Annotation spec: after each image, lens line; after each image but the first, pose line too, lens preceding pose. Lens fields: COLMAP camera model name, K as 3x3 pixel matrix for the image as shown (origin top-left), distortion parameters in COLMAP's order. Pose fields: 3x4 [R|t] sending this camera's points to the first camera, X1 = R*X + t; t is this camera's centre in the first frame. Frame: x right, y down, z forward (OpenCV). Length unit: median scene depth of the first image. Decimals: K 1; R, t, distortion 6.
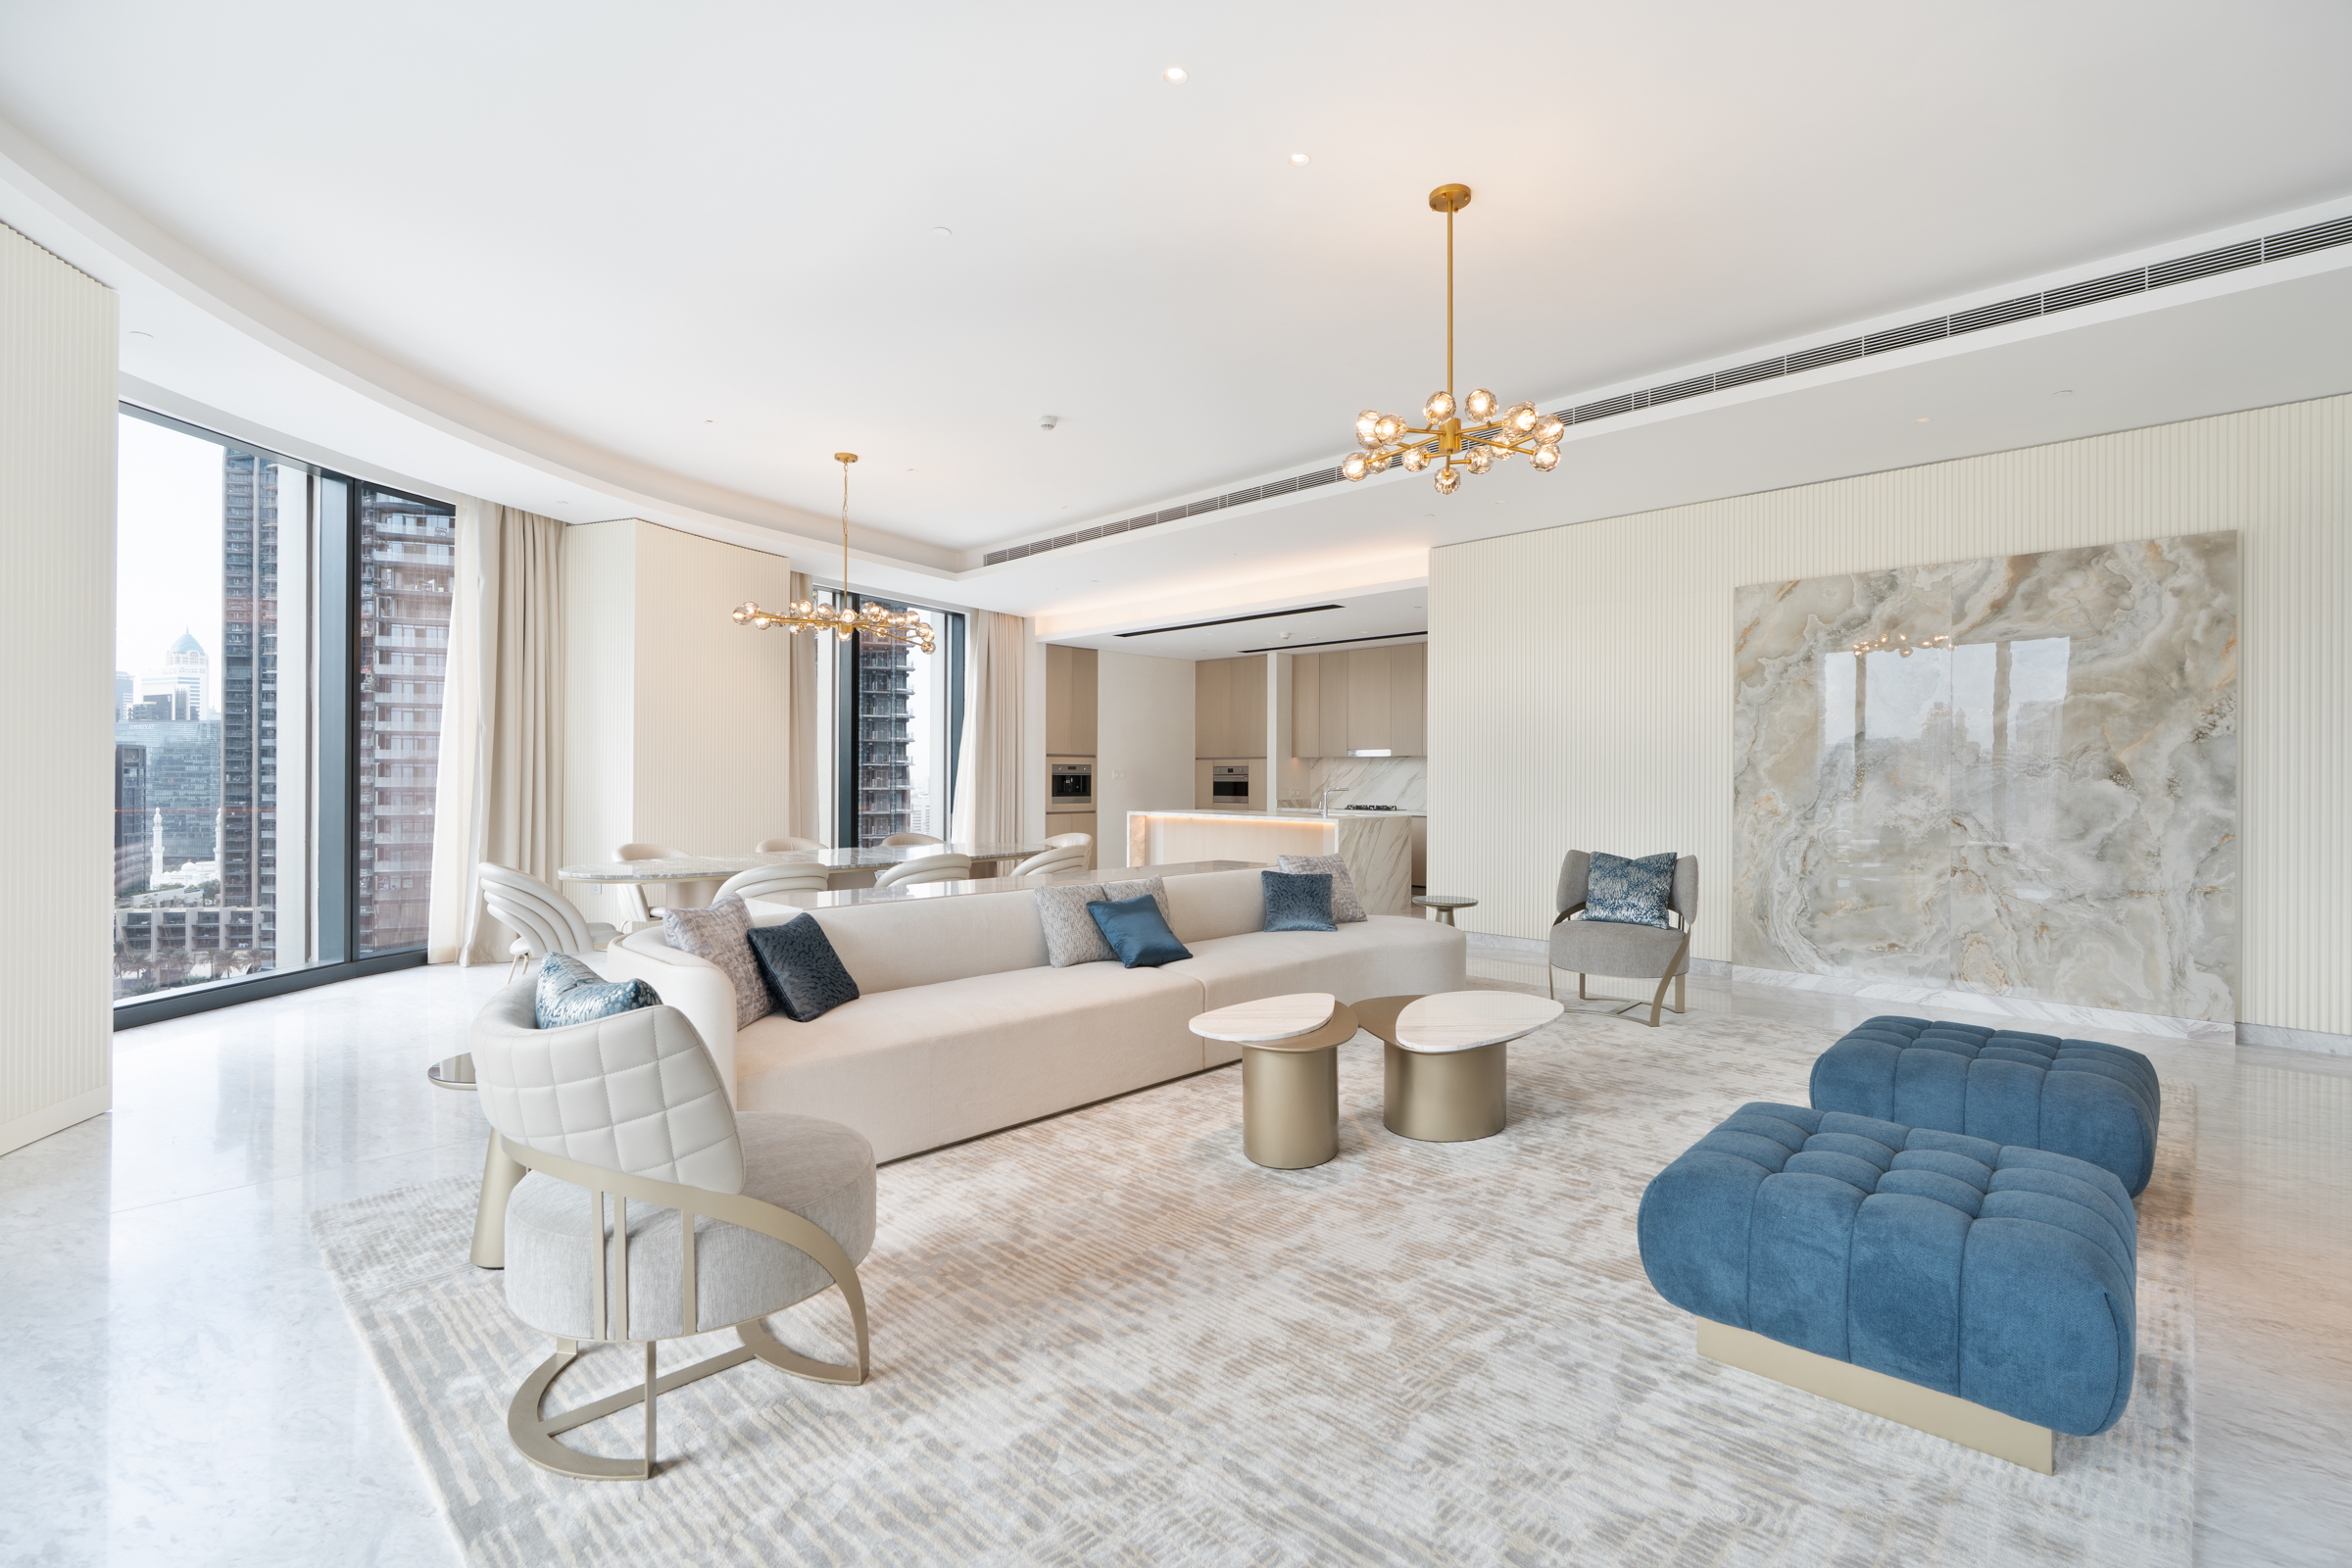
lens RADIAL K [[1059.4, 0, 1176.9], [0, 1059.4, 779.6], [0, 0, 1]] dist [-0.015788, 0.002224]
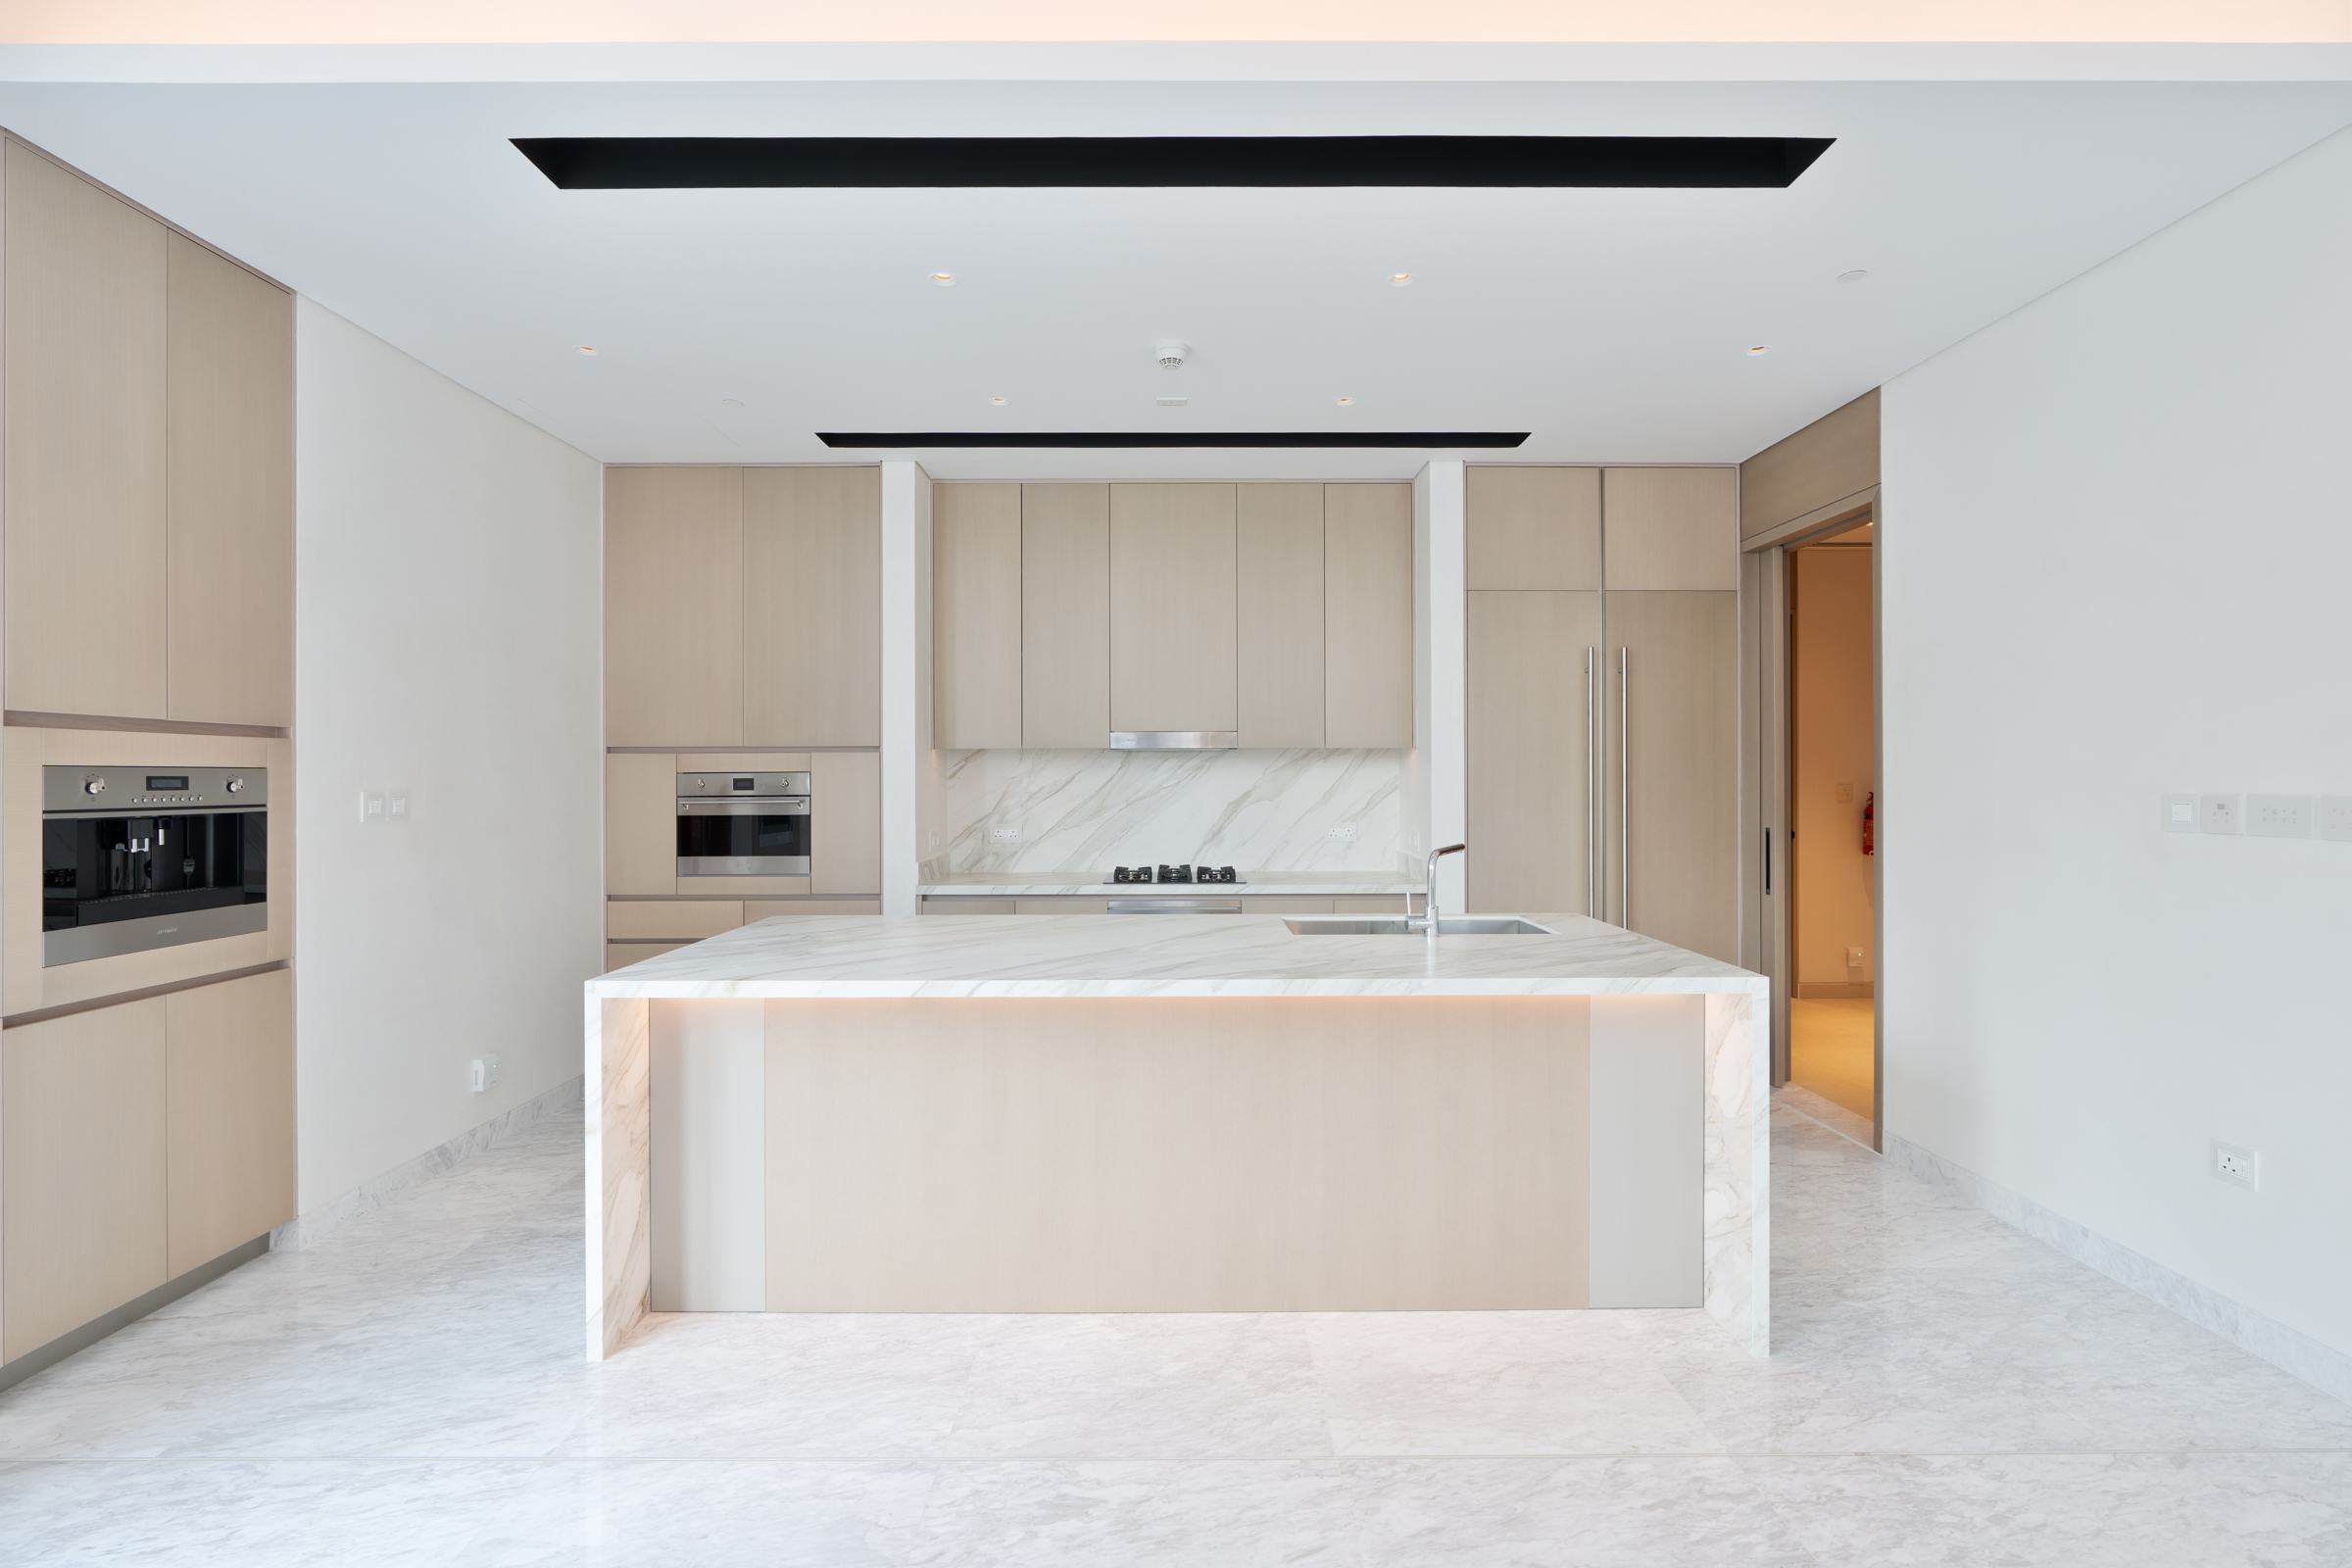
lens RADIAL K [[1059.4, 0, 1178.3], [0, 1059.4, 780.4], [0, 0, 1]] dist [-0.015788, 0.002224]
pose [[0.698471, -0.006678, 0.715607, -0.105945], [0.008103, 0.999966, 0.001422, -0.009924], [-0.715593, 0.004805, 0.698501, 0.691993]]
